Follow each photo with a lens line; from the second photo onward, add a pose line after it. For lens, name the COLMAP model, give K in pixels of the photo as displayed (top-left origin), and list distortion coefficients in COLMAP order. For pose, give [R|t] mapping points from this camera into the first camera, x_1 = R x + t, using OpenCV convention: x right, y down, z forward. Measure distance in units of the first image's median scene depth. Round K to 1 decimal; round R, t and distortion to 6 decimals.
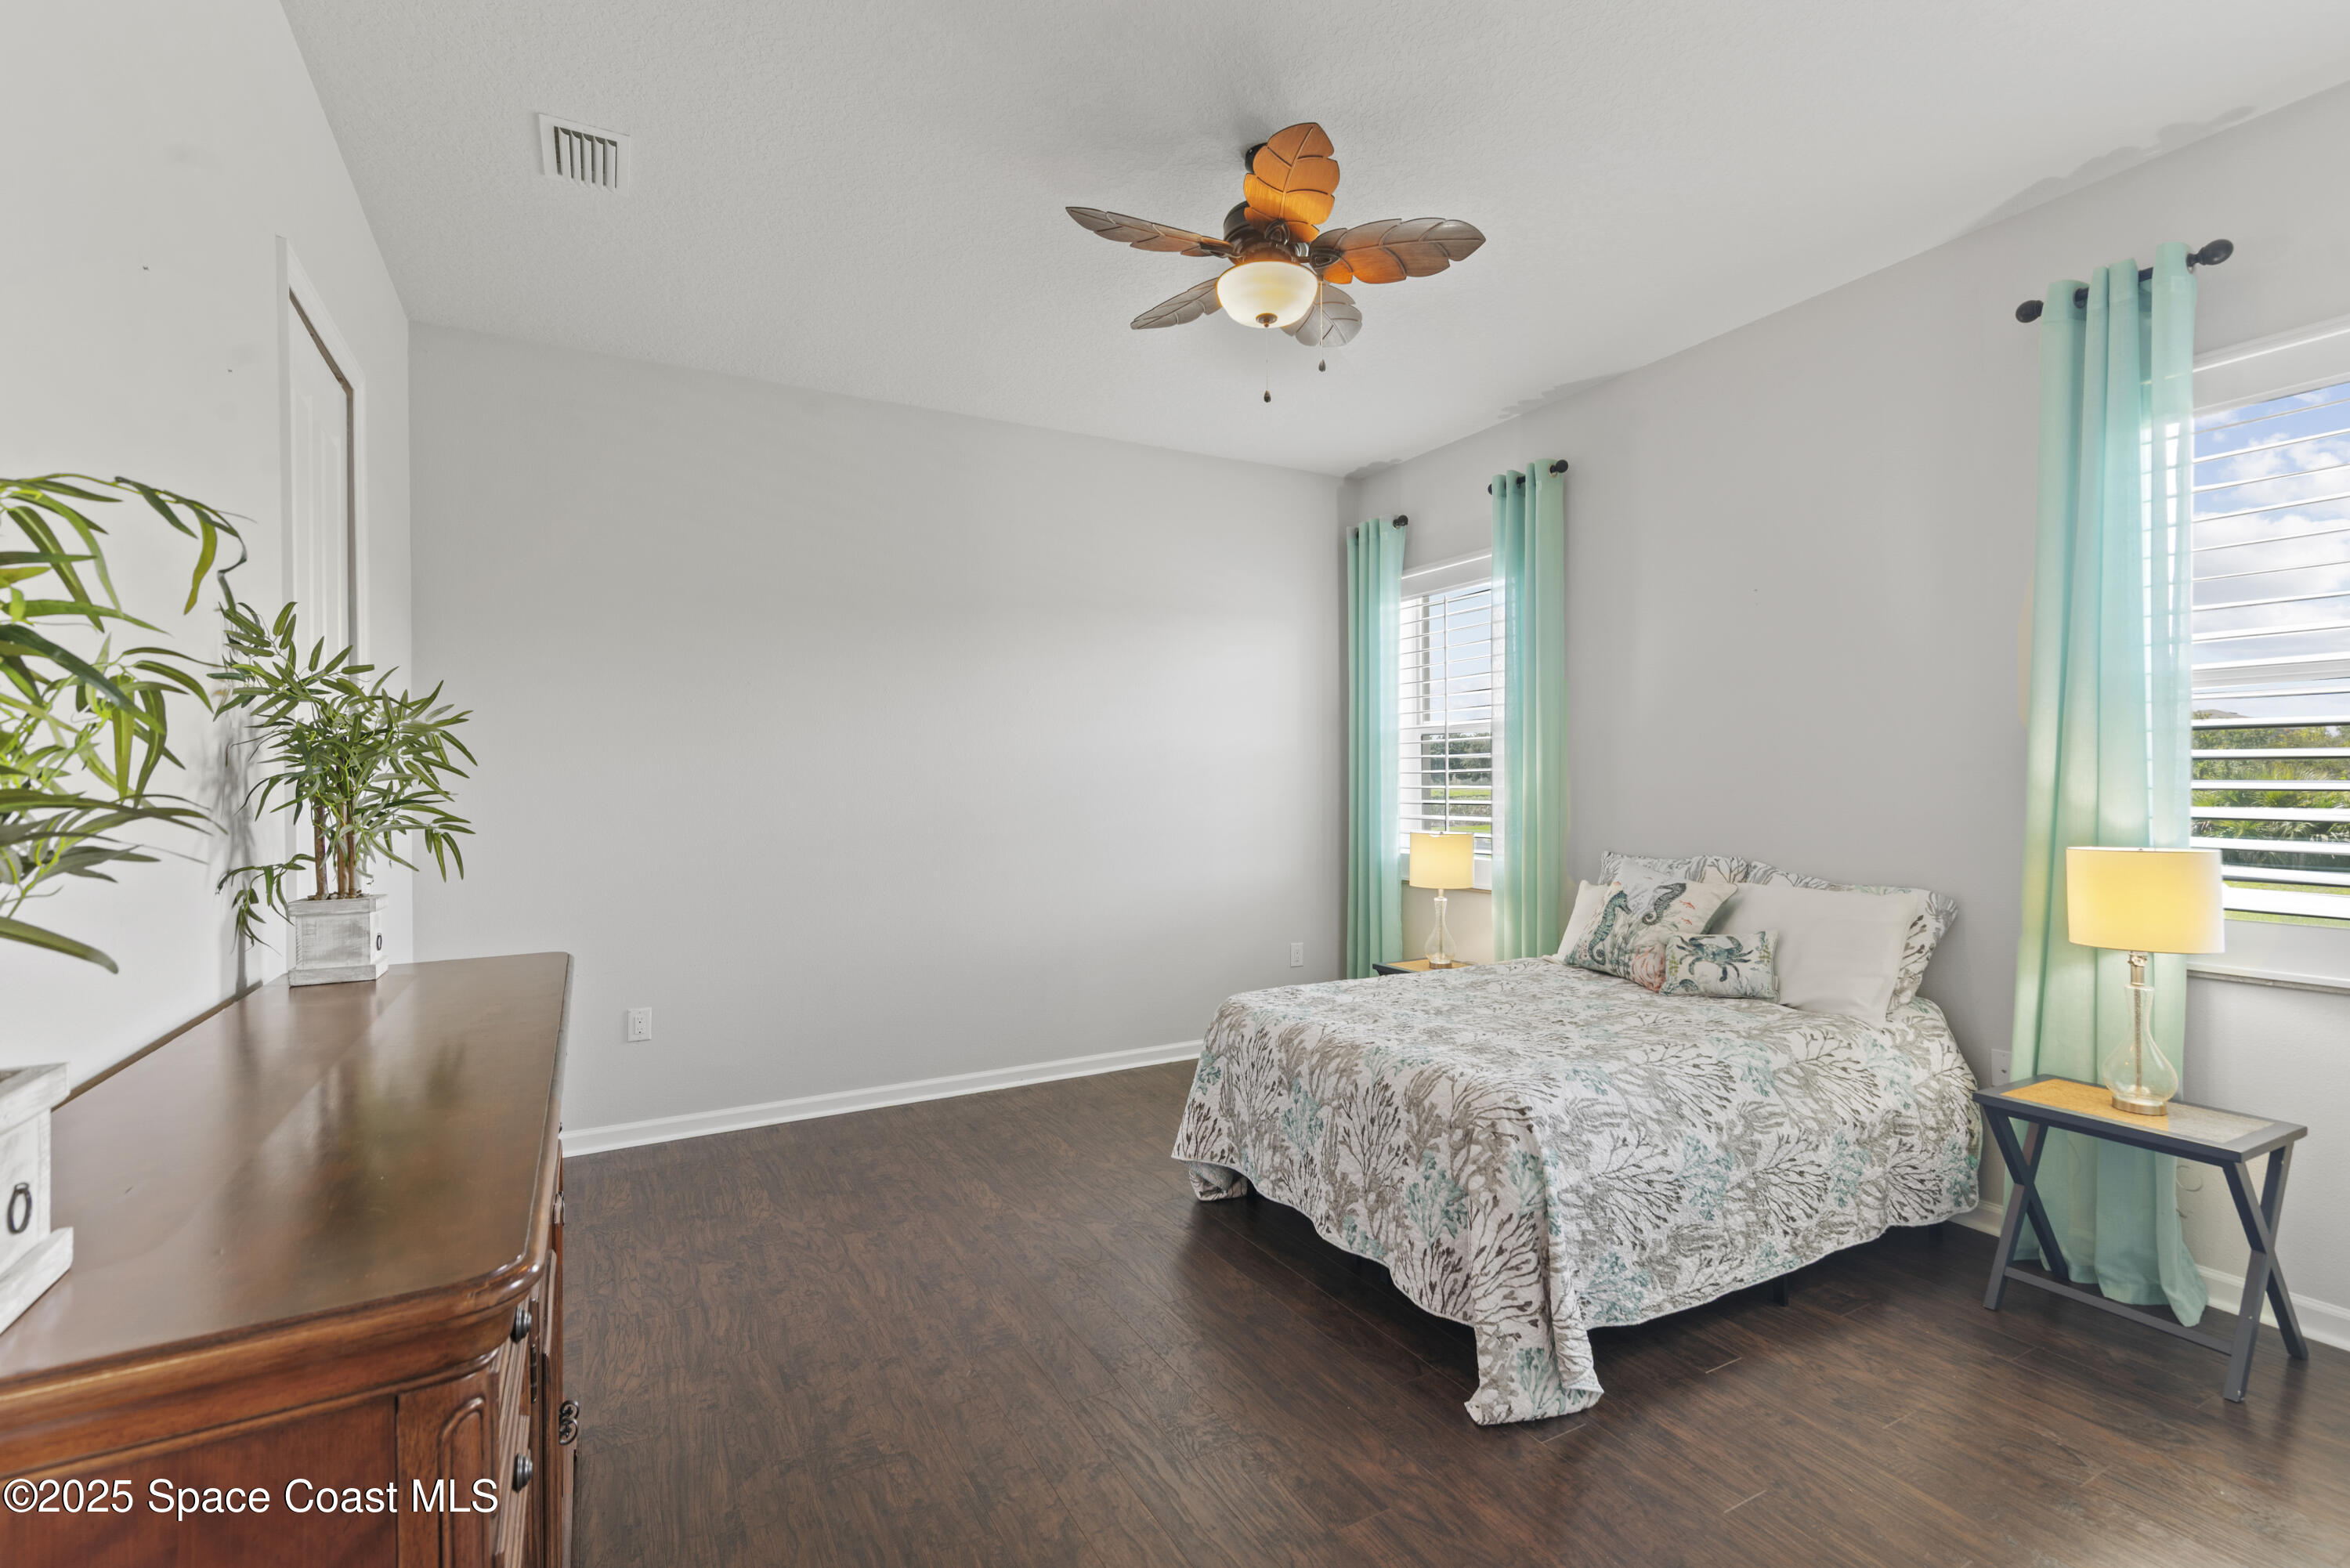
lens RADIAL K [[1064.7, 0, 1178.0], [0, 1064.7, 791.1], [0, 0, 1]] dist [0.013939, -0.001172]
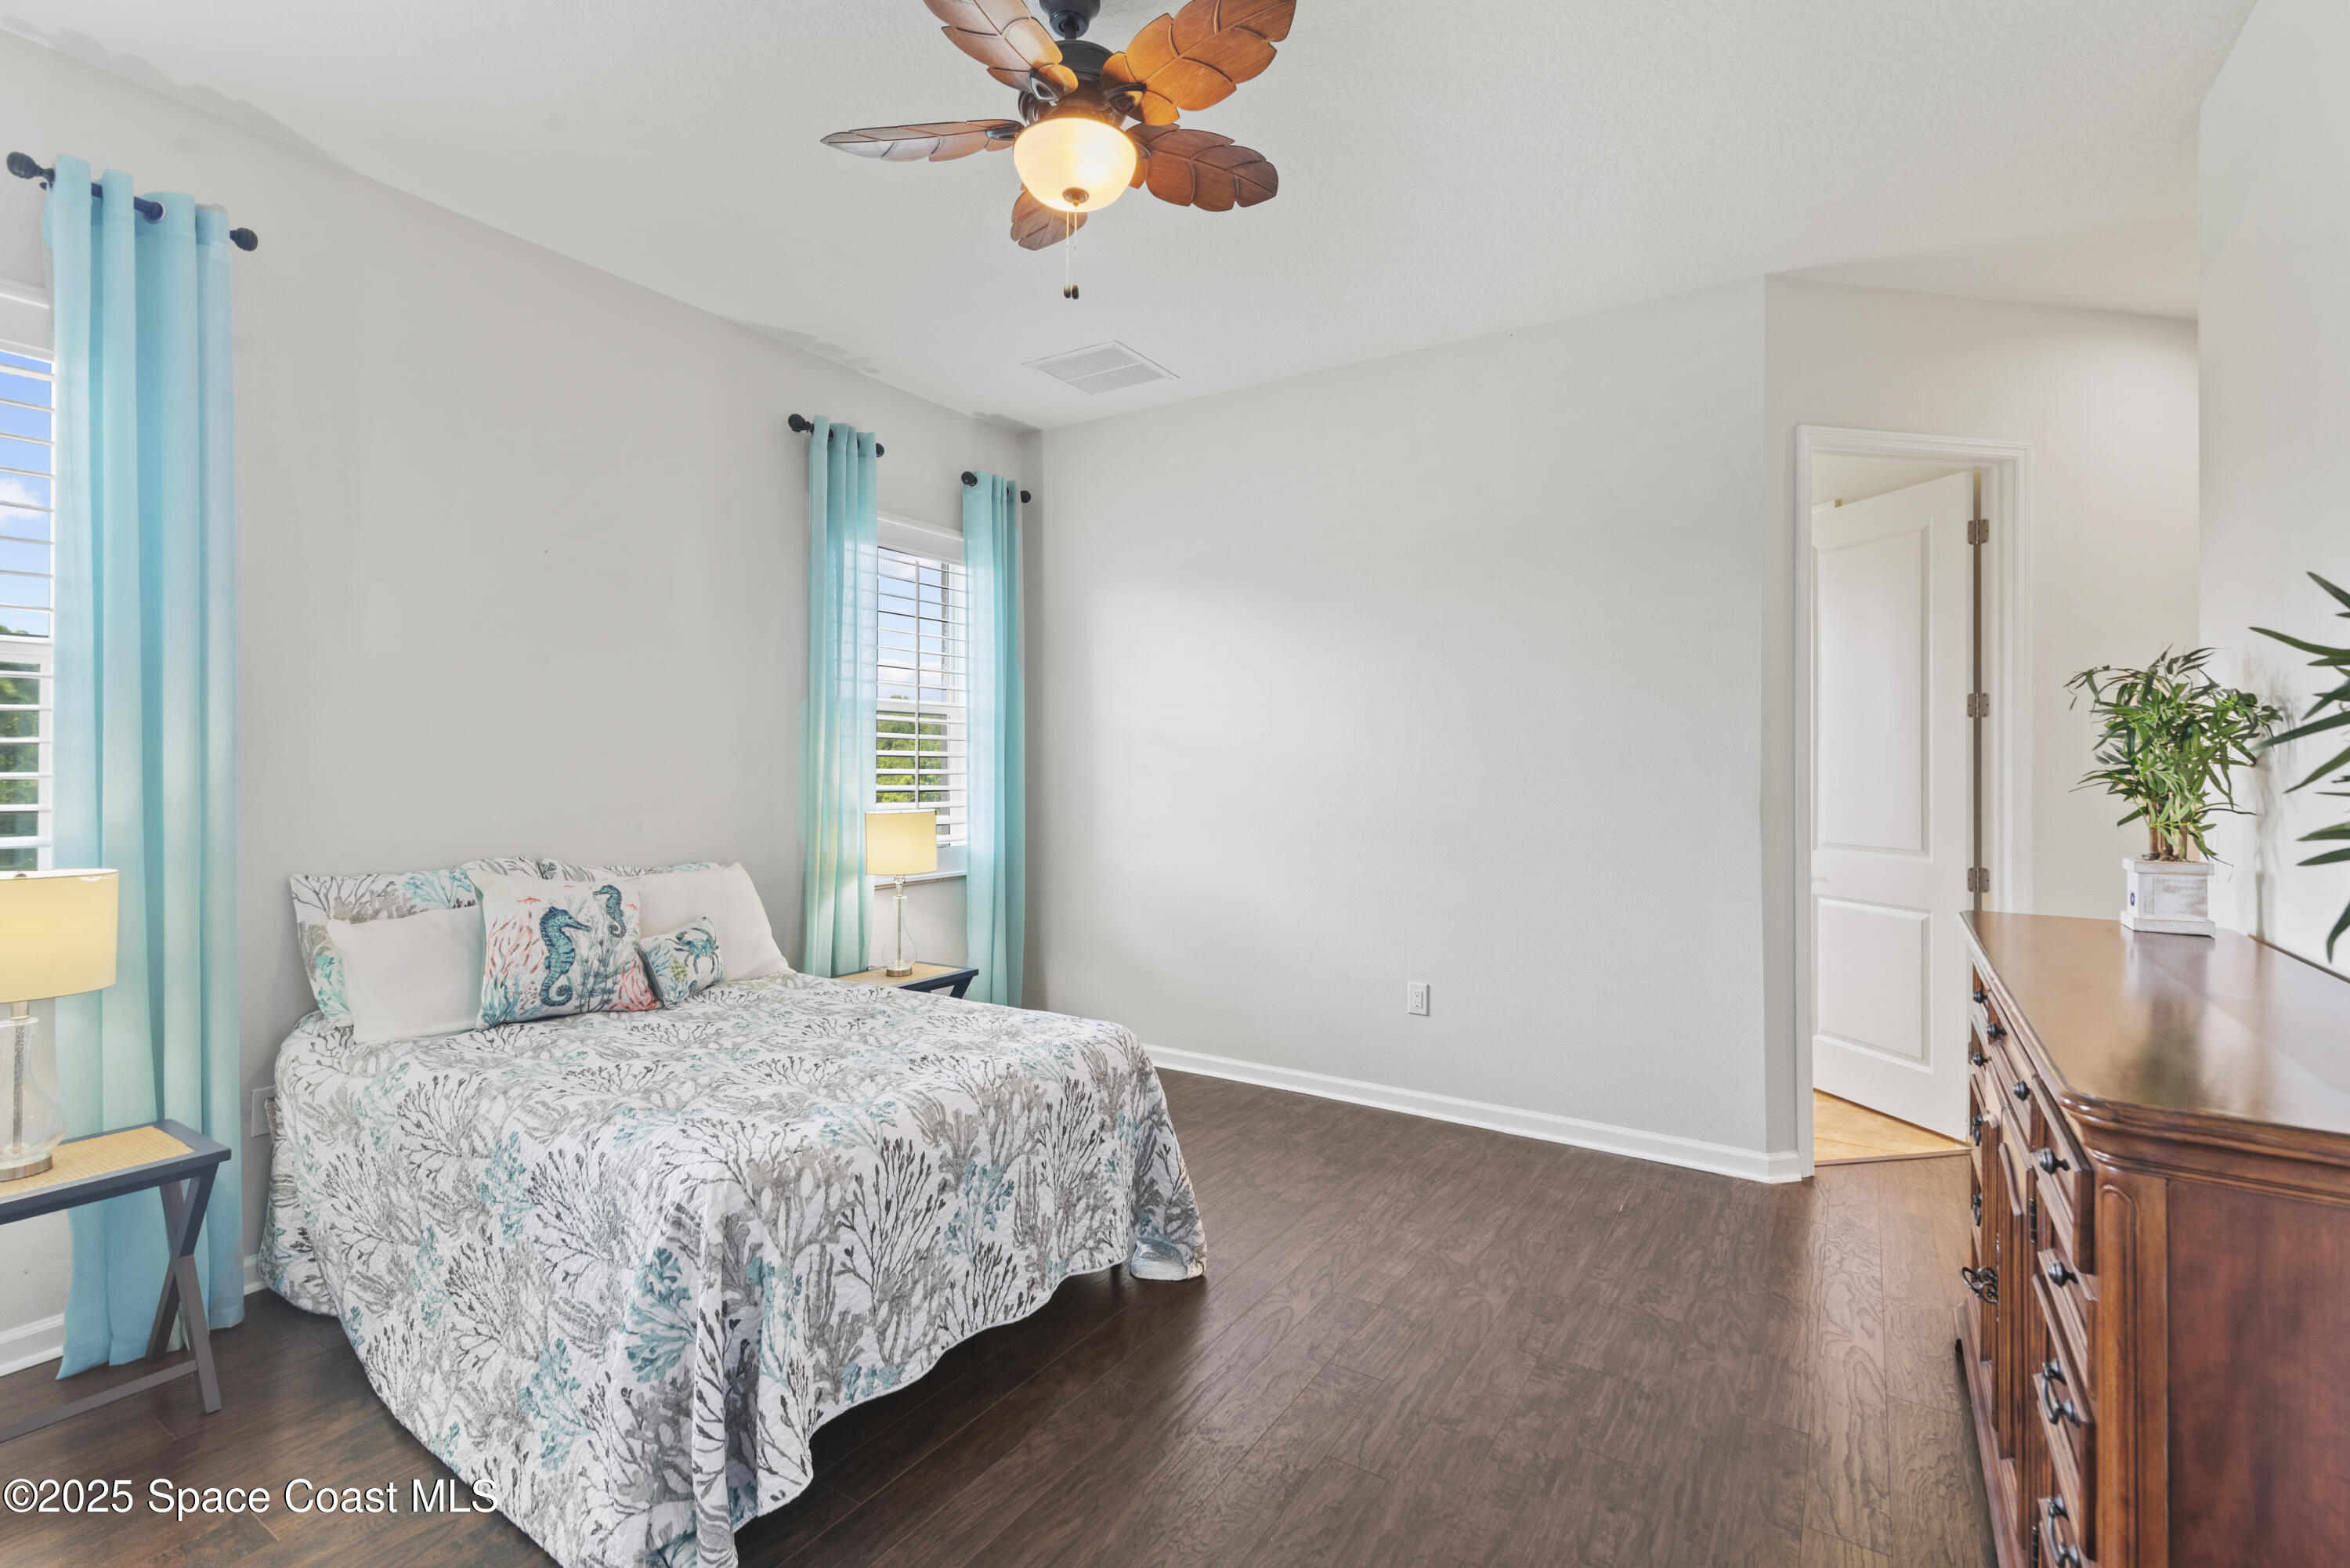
lens RADIAL K [[1064.7, 0, 1177.4], [0, 1064.7, 770.6], [0, 0, 1]] dist [0.013939, -0.001172]
pose [[-0.476322, 0.004654, 0.879258, -0.595789], [0.008177, 0.999966, -0.000864, -0.002561], [-0.879233, 0.006779, -0.476344, 1.181125]]
